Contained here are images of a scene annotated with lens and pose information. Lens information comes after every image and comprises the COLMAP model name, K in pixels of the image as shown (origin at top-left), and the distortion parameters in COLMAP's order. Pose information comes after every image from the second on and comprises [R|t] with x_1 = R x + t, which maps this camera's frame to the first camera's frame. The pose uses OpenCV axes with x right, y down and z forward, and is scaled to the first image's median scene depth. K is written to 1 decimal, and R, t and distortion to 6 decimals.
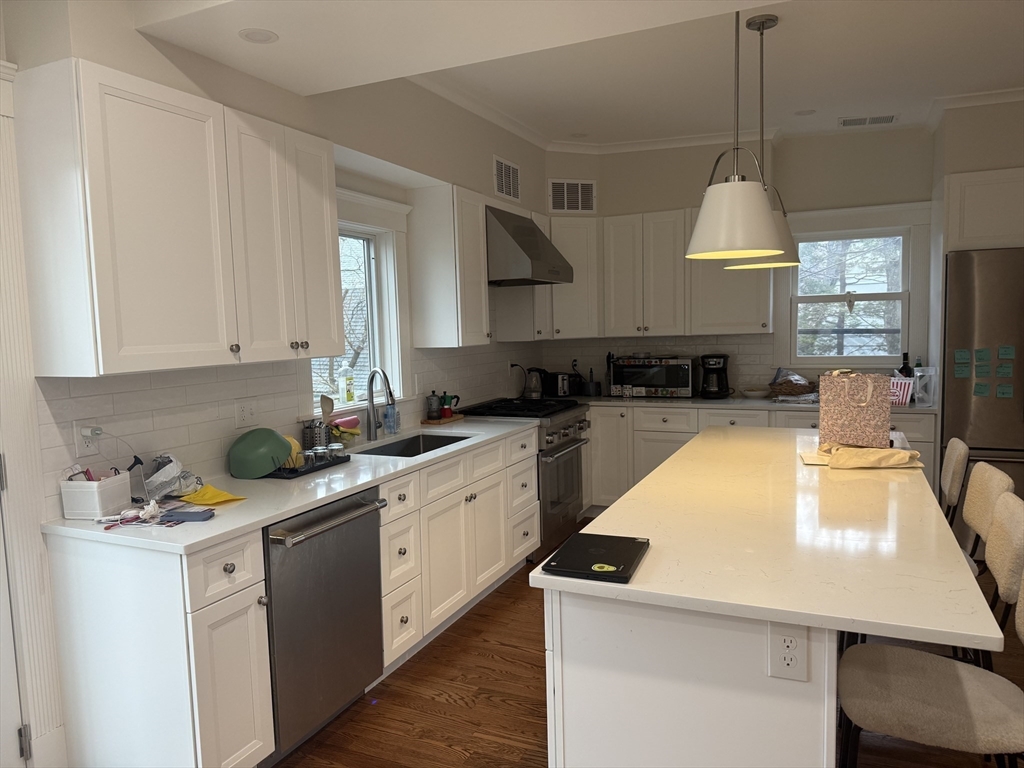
lens RADIAL K [[742.3, 0, 512.9], [0, 742.3, 385.2], [0, 0, 1]] dist [0.043187, -0.071719]
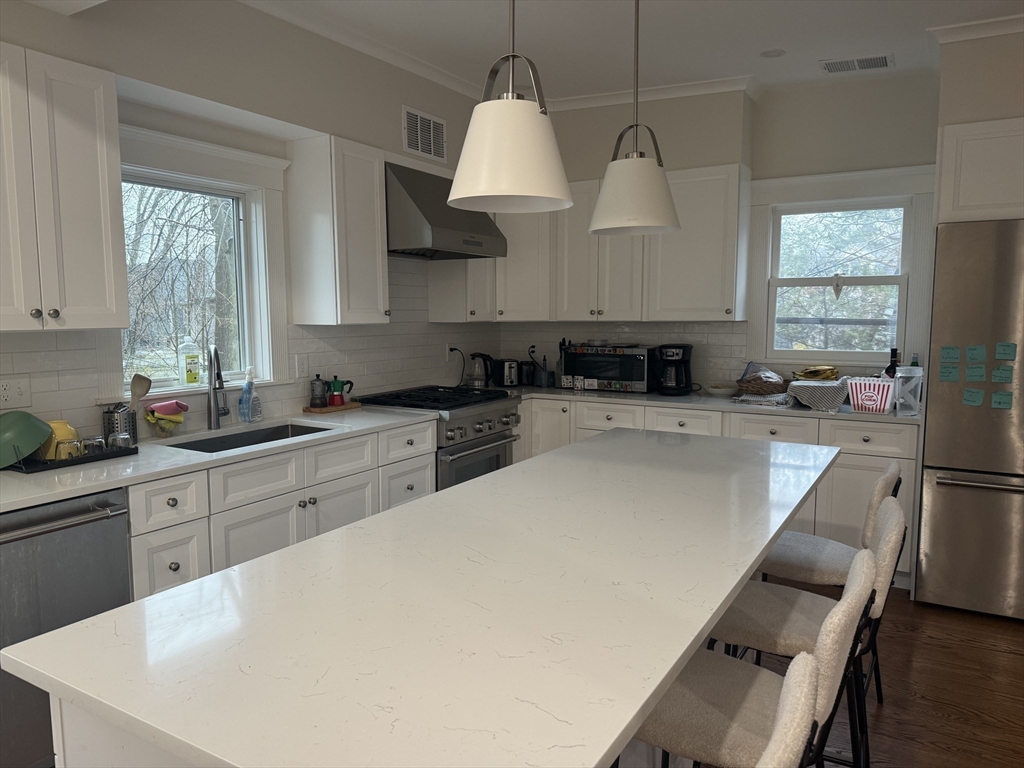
lens RADIAL K [[742.3, 0, 512.5], [0, 742.3, 384.1], [0, 0, 1]] dist [0.043187, -0.071719]
pose [[0.994191, 0.036747, -0.101159, 0.201804], [-0.035008, 0.999208, 0.018907, -0.005540], [0.101773, -0.015256, 0.994691, 0.144652]]
